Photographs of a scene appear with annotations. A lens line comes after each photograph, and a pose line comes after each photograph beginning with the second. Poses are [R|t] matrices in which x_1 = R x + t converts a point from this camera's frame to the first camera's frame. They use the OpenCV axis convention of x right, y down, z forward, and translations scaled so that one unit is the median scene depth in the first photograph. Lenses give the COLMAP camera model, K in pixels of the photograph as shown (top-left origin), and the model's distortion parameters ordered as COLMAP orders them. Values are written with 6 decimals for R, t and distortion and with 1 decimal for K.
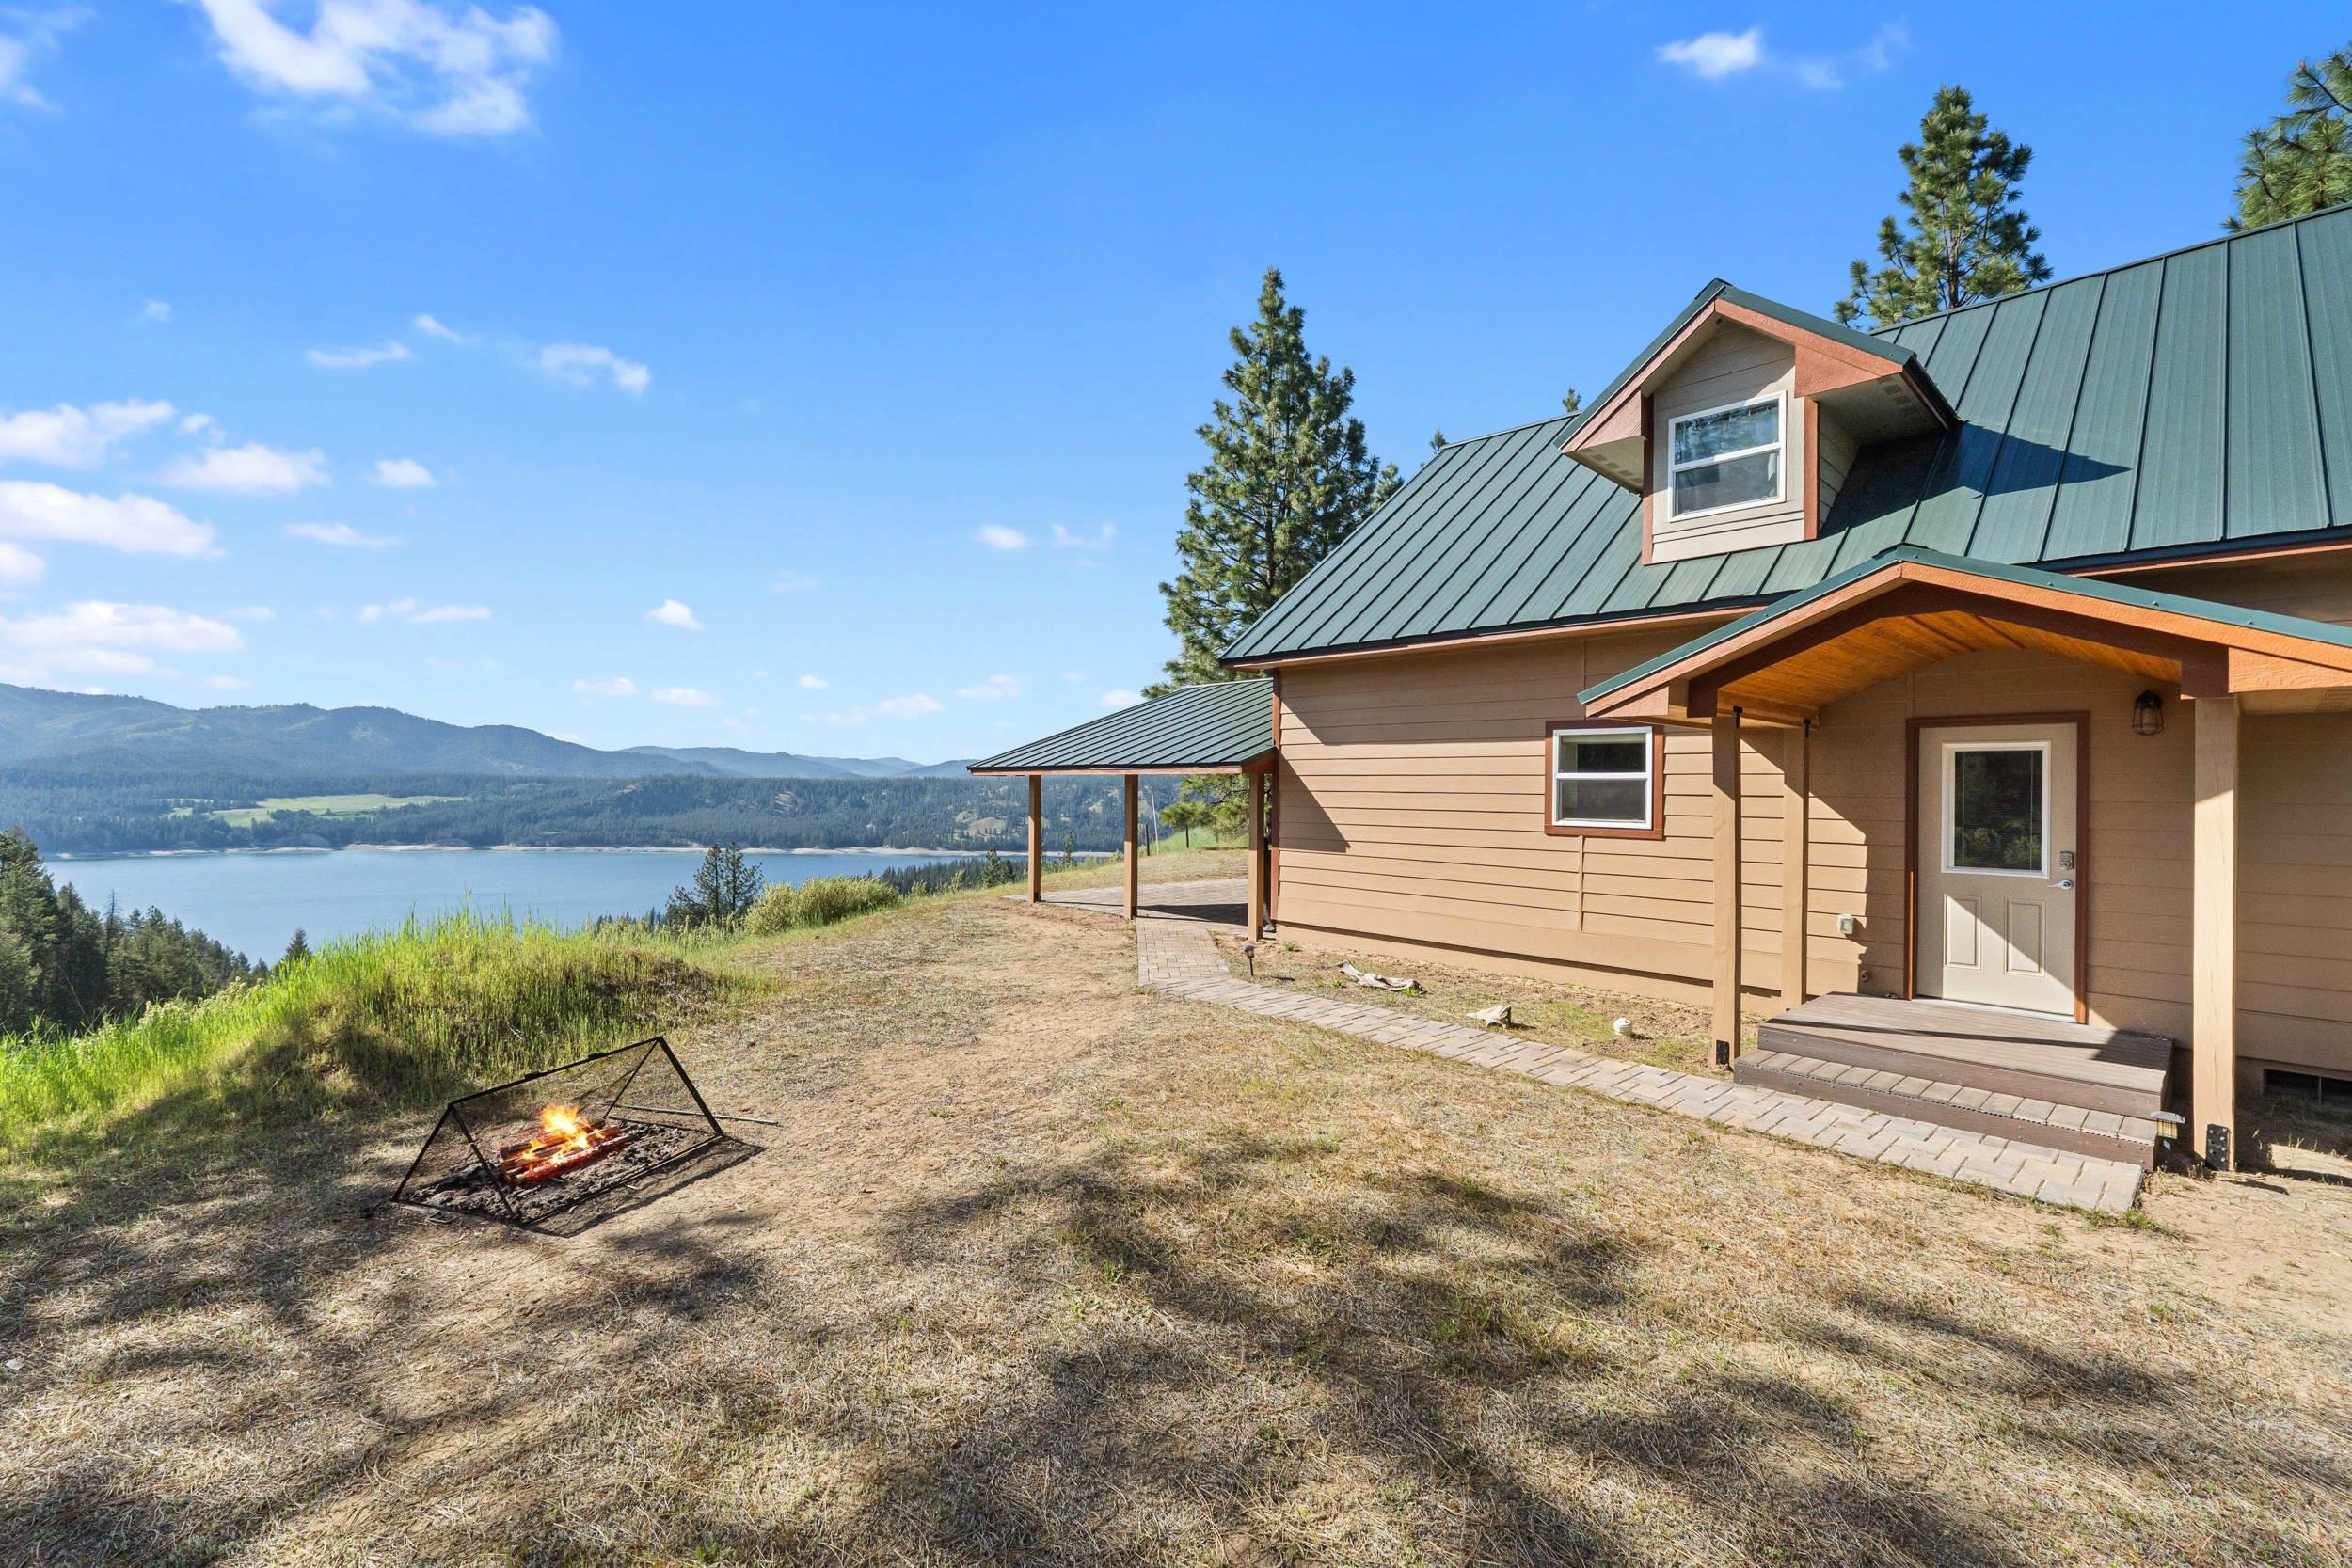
lens RADIAL K [[1034.2, 0, 1176.0], [0, 1034.2, 784.0], [0, 0, 1]] dist [0.000587, 0.000080]
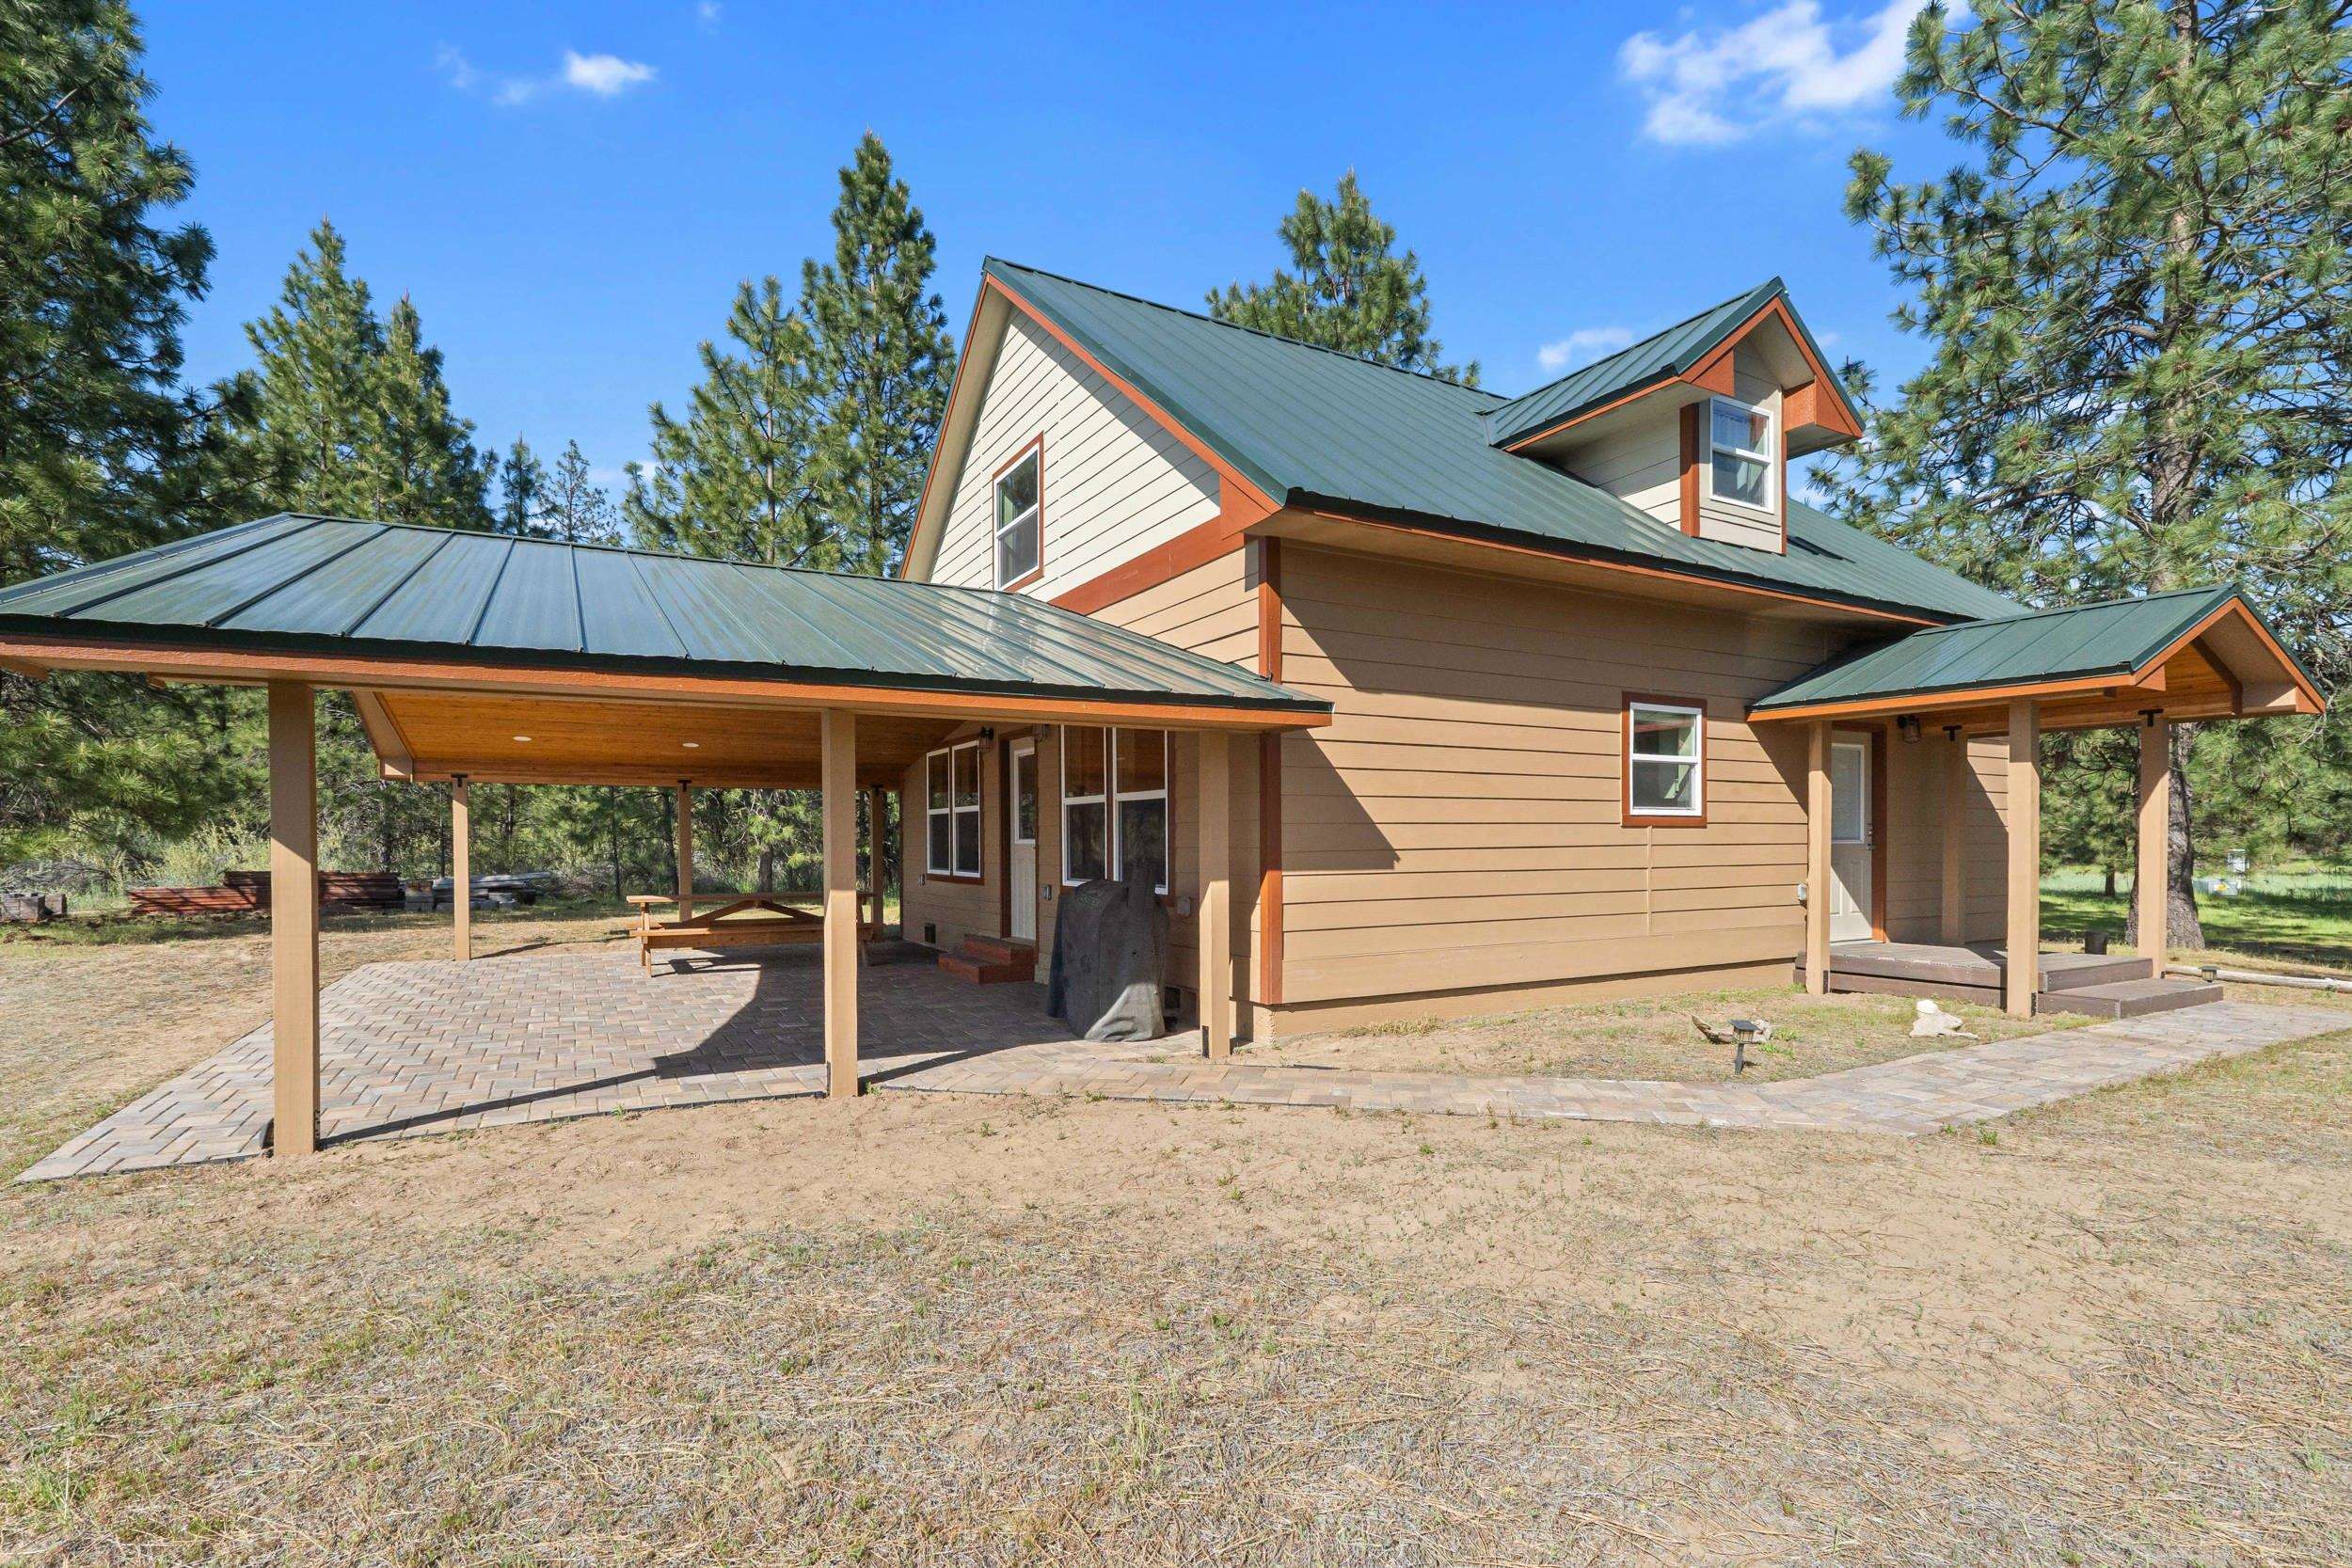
lens RADIAL K [[1057.0, 0, 1167.1], [0, 1057.0, 832.4], [0, 0, 1]] dist [0.000083, -0.000036]
pose [[0.250416, -0.008939, 0.968097, -0.420020], [0.001278, 0.999960, 0.008902, 0.034005], [-0.968138, -0.000992, 0.250417, 0.852256]]
